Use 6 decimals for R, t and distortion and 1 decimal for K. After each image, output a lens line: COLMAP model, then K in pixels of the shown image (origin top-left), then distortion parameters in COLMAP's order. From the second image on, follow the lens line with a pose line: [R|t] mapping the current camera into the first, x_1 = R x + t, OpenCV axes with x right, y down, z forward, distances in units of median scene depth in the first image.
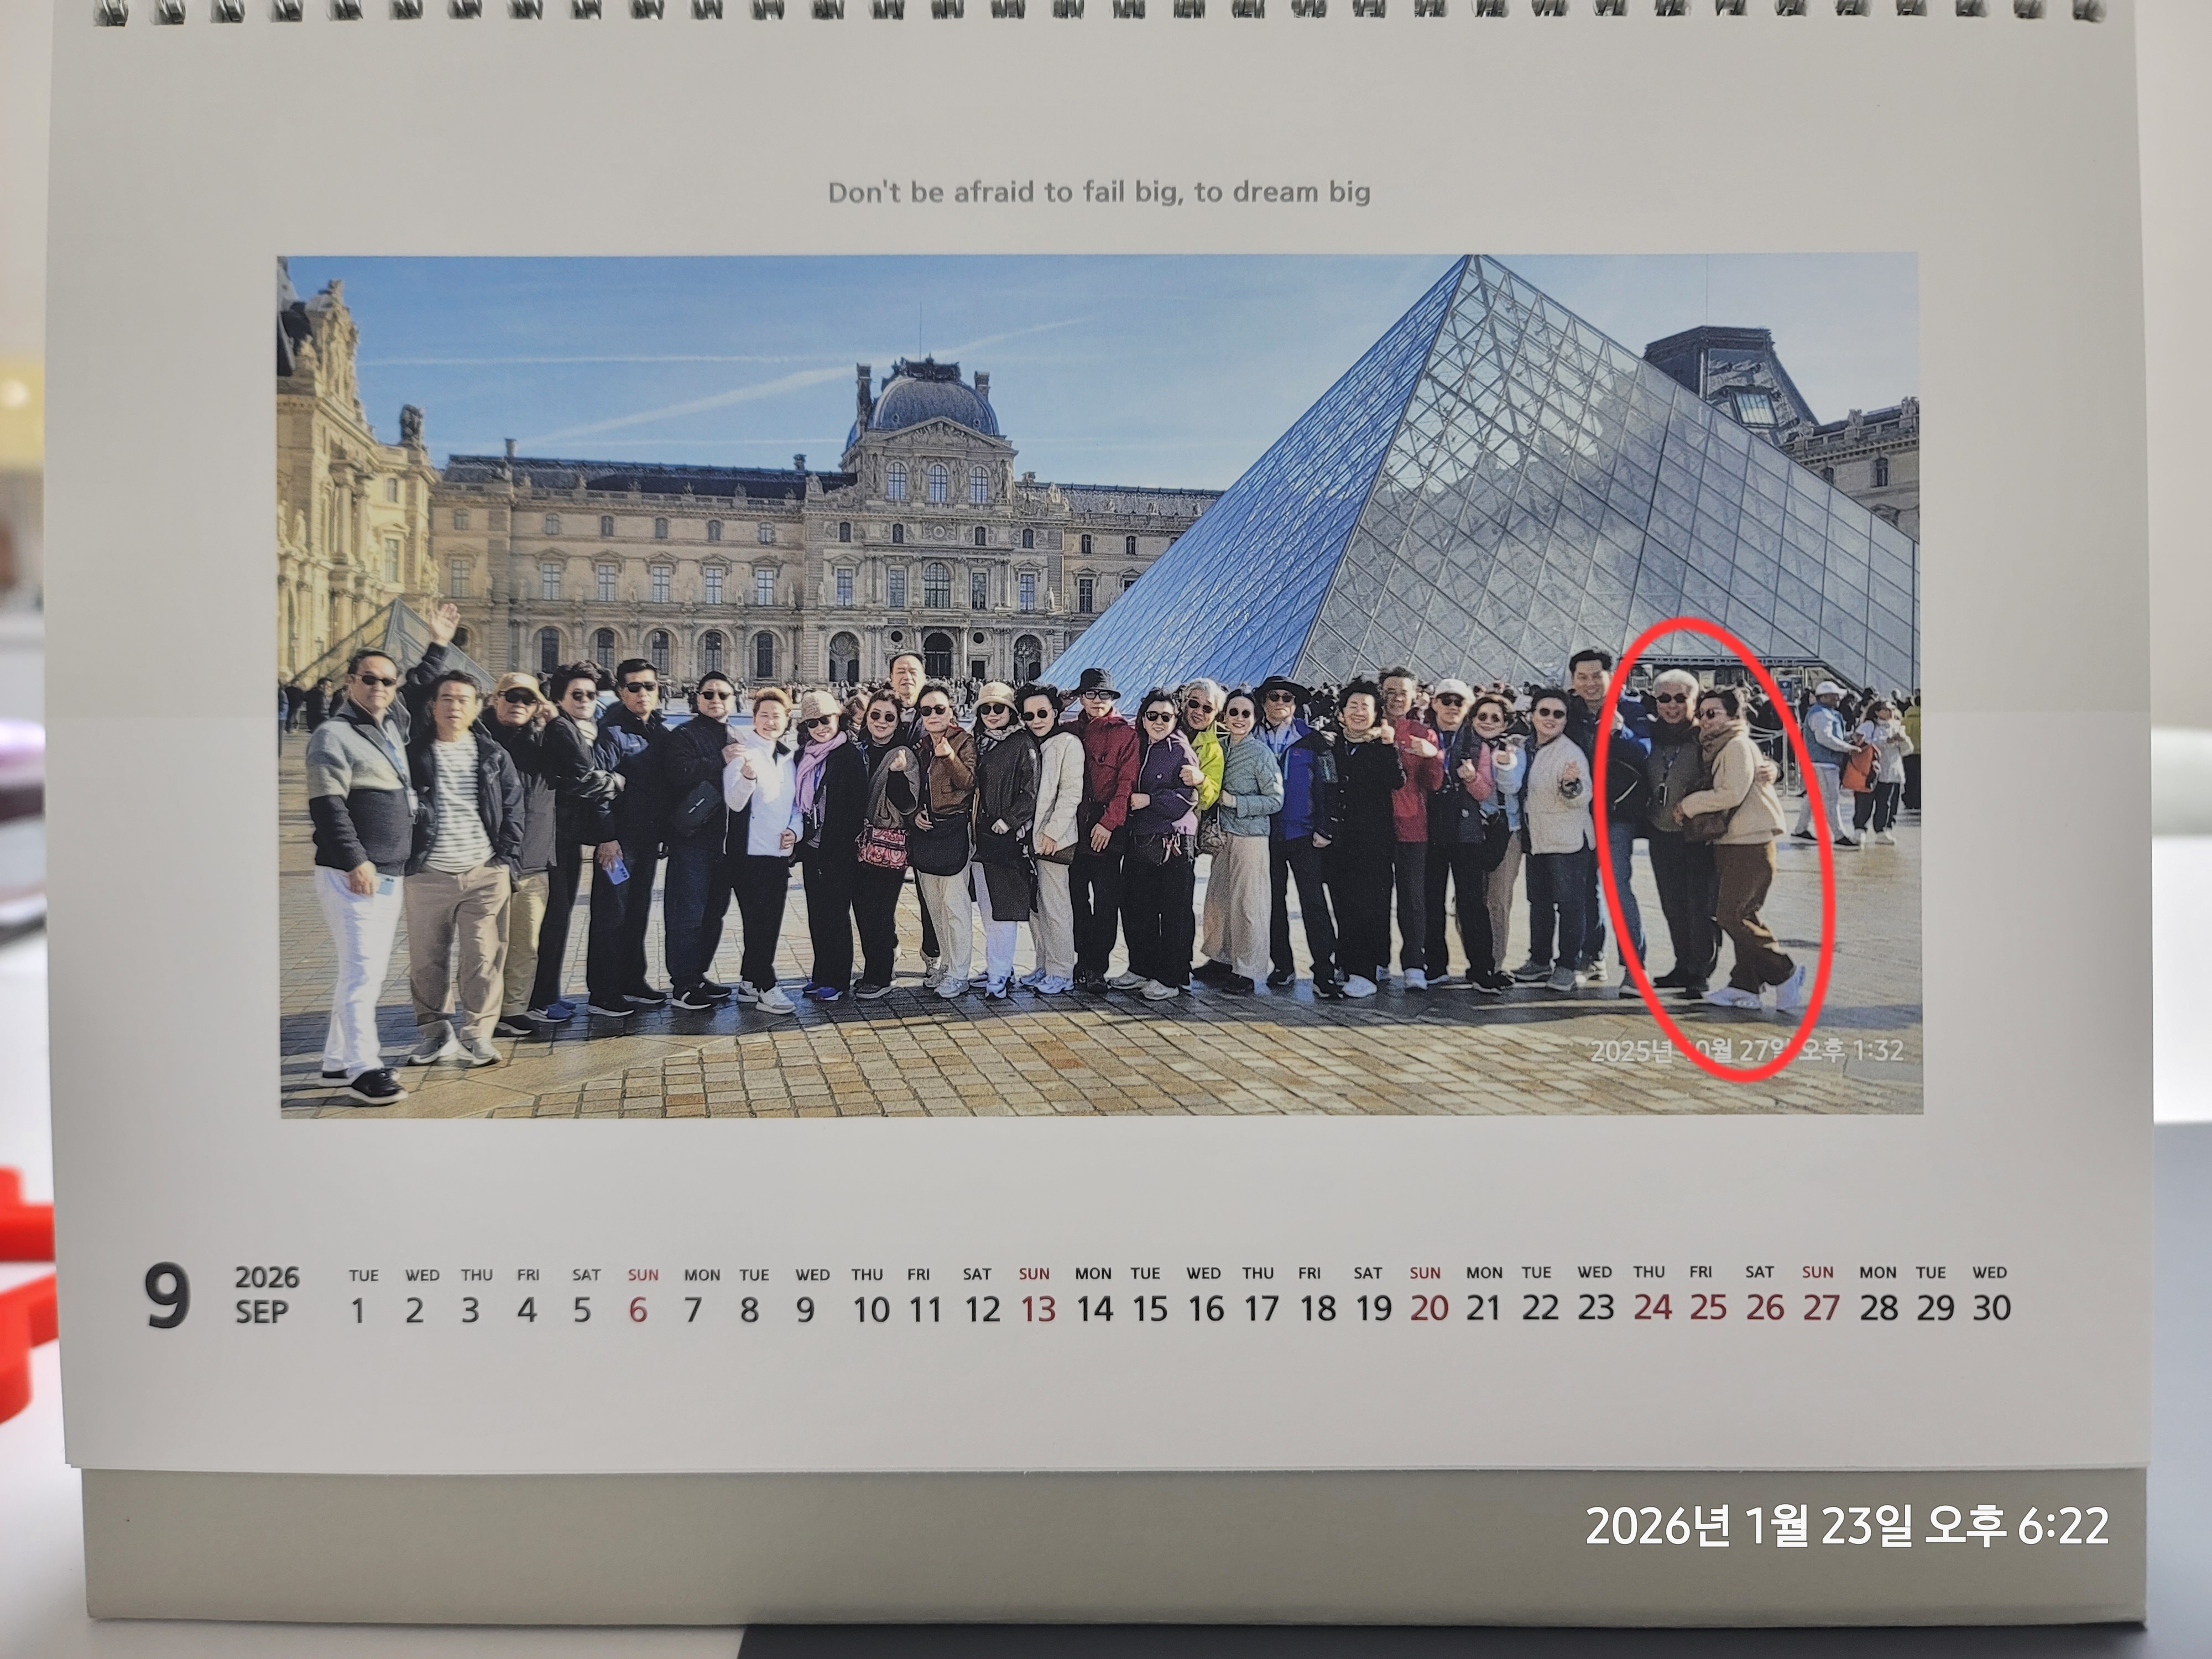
lens RADIAL K [[1614.2, 0, 1108.6], [0, 1614.2, 829.3], [0, 0, 1]] dist [-0.005246, -0.007646]
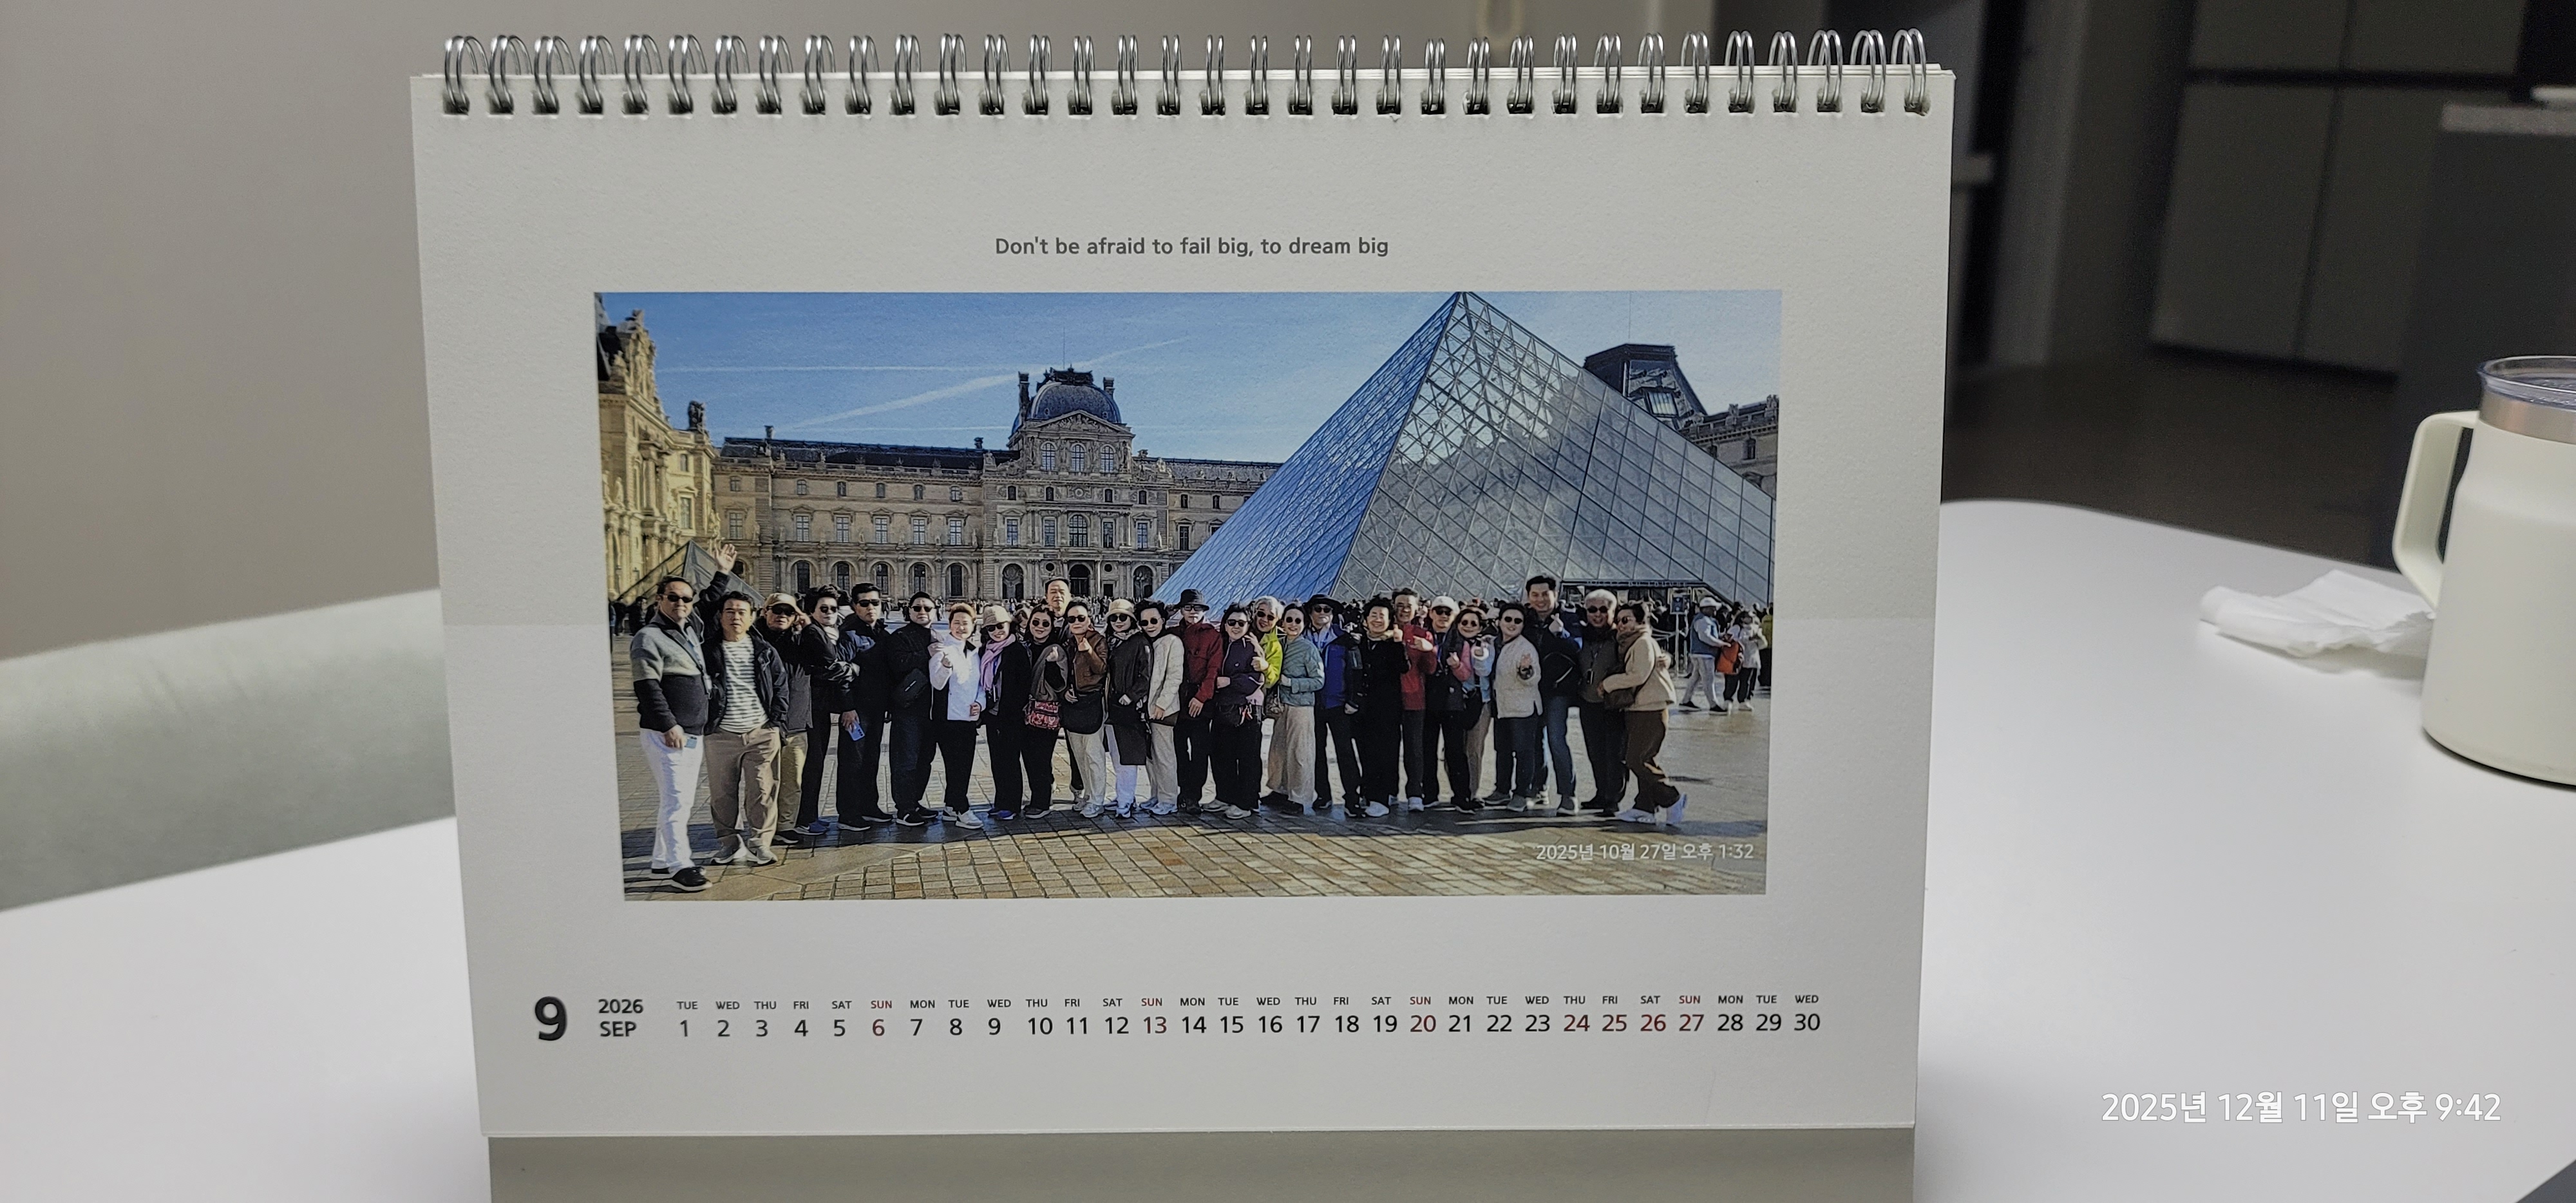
lens RADIAL K [[1963.8, 0, 1301.3], [0, 1963.8, 615.8], [0, 0, 1]] dist [0.111930, -0.000300]
pose [[0.998345, -0.002887, 0.057438, -0.011402], [0.008067, 0.995895, -0.090159, 0.081853], [-0.056942, 0.090473, 0.994270, -0.738117]]
